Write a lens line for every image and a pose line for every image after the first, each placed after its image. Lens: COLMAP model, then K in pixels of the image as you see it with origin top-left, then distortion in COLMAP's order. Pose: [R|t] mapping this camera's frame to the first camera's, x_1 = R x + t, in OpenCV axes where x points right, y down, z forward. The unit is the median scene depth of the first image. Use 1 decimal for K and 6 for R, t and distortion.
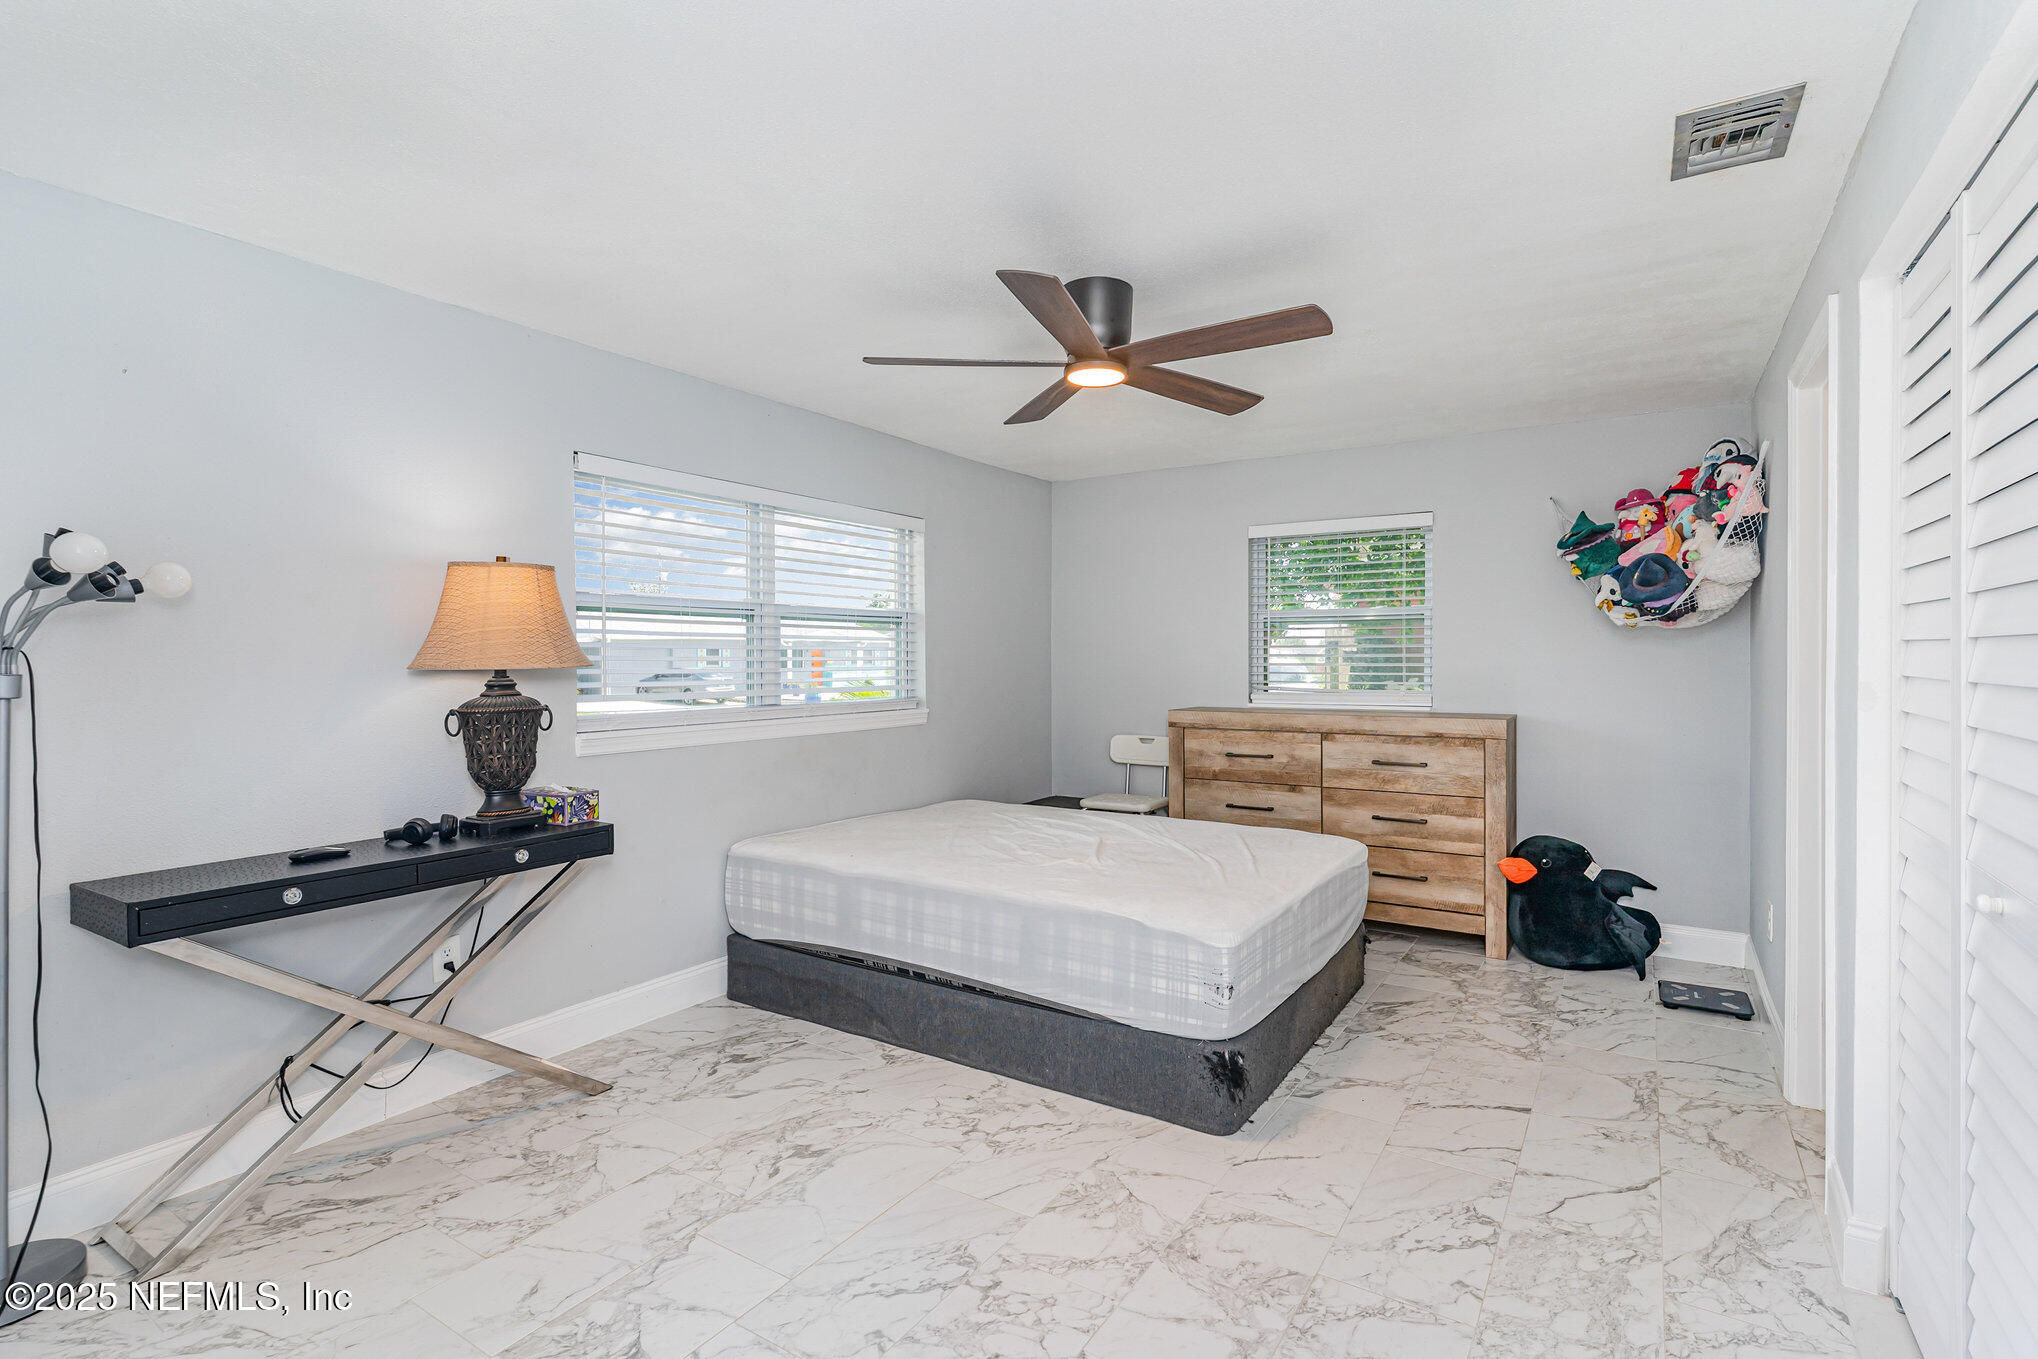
lens RADIAL K [[991.0, 0, 1003.8], [0, 991.0, 674.1], [0, 0, 1]] dist [0.009536, -0.002574]
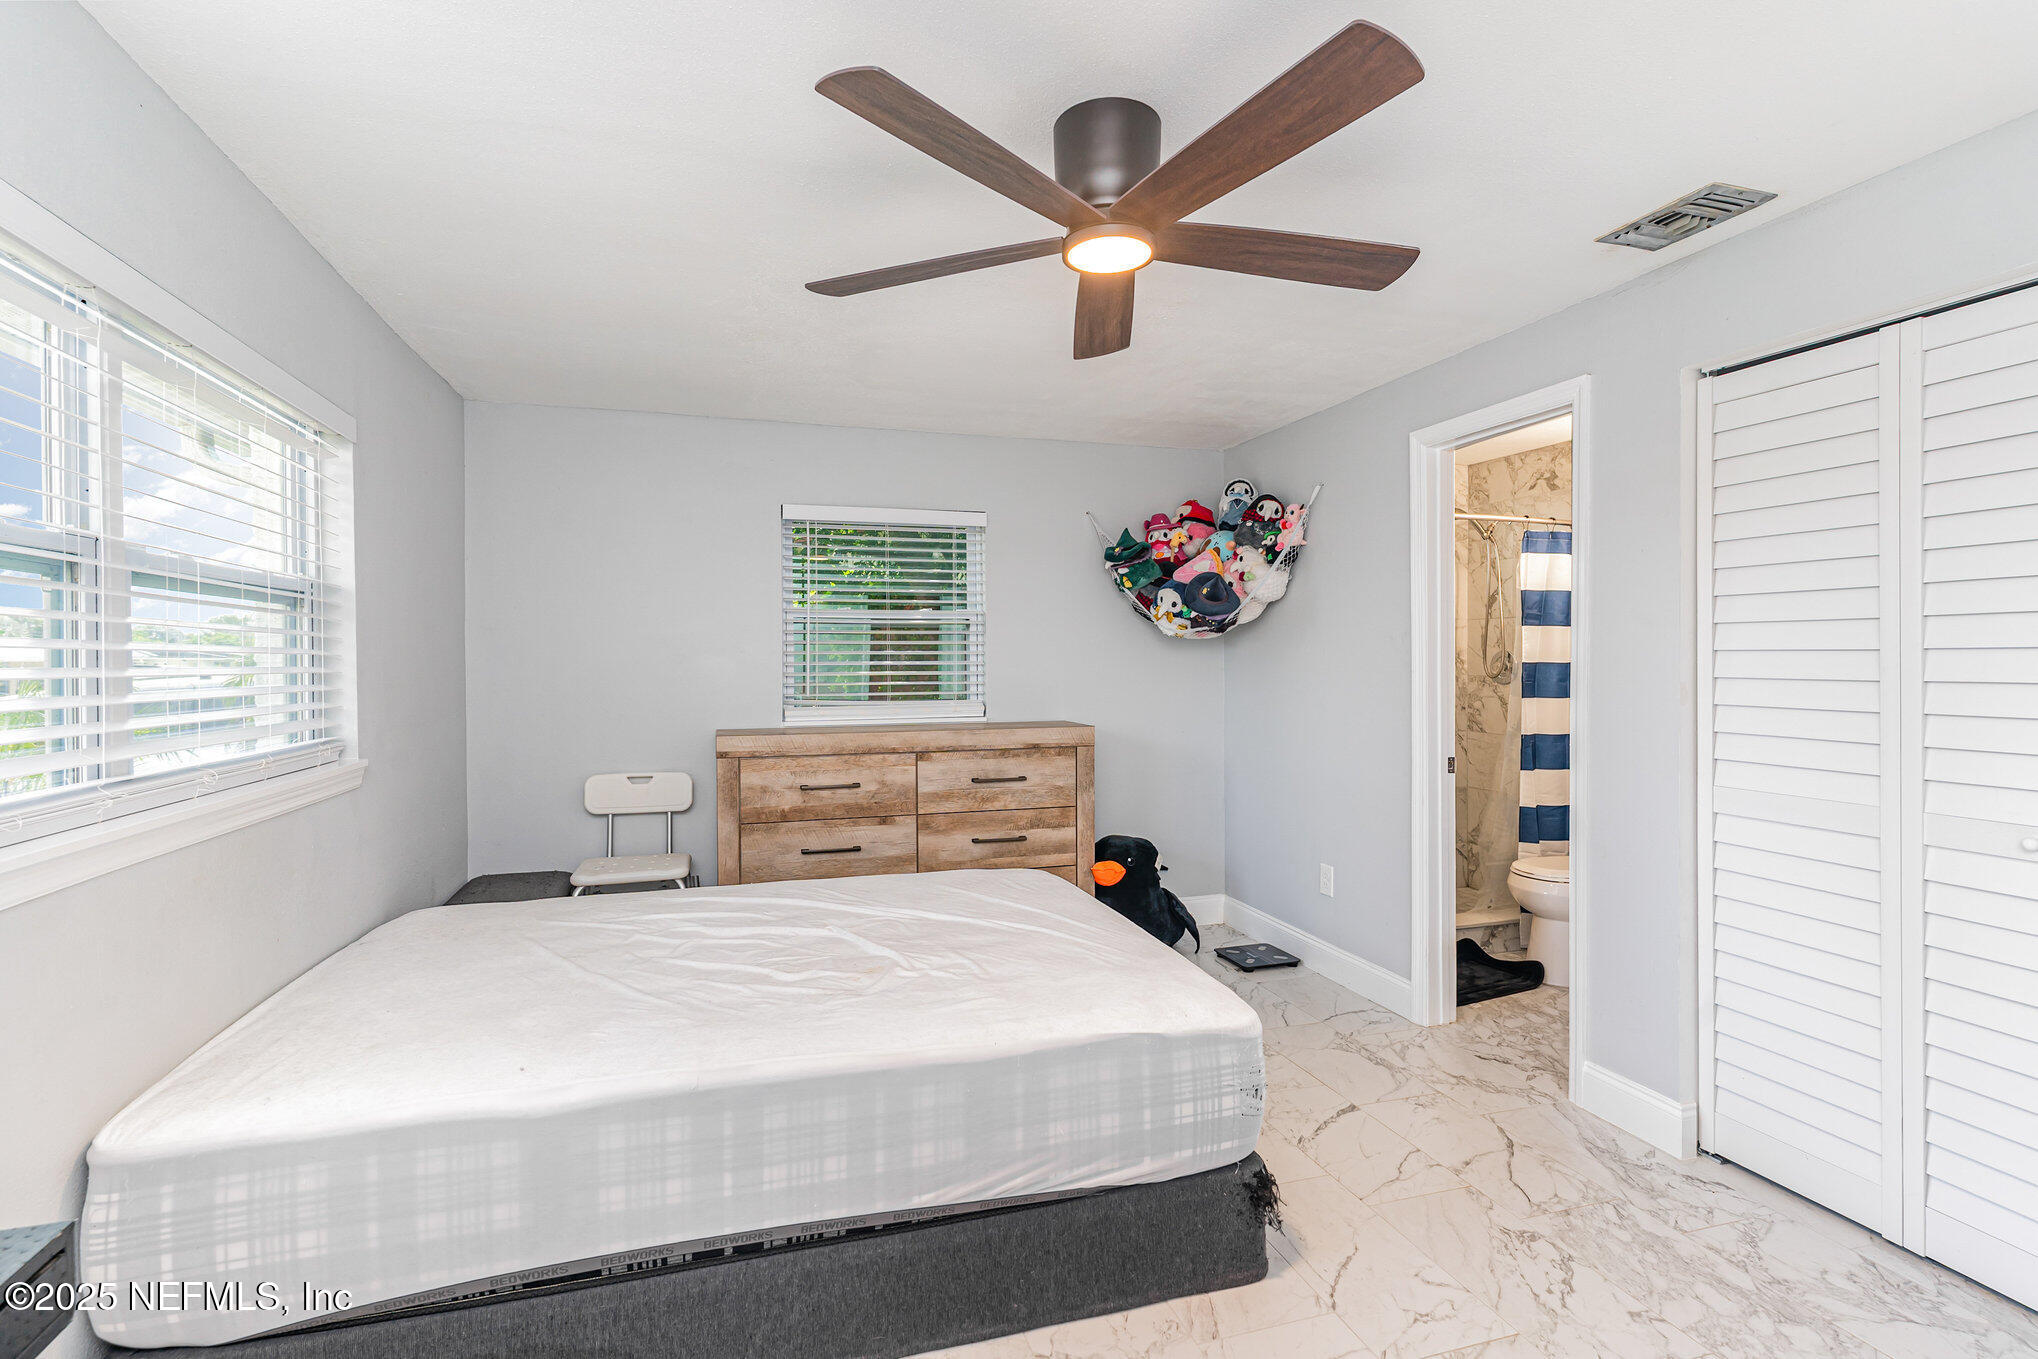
lens RADIAL K [[991.0, 0, 1030.9], [0, 991.0, 678.8], [0, 0, 1]] dist [0.009536, -0.002574]
pose [[0.628048, -0.013598, 0.778056, -0.305221], [0.016104, 0.999860, 0.004475, -0.007596], [-0.778008, 0.009719, 0.628179, 0.396591]]
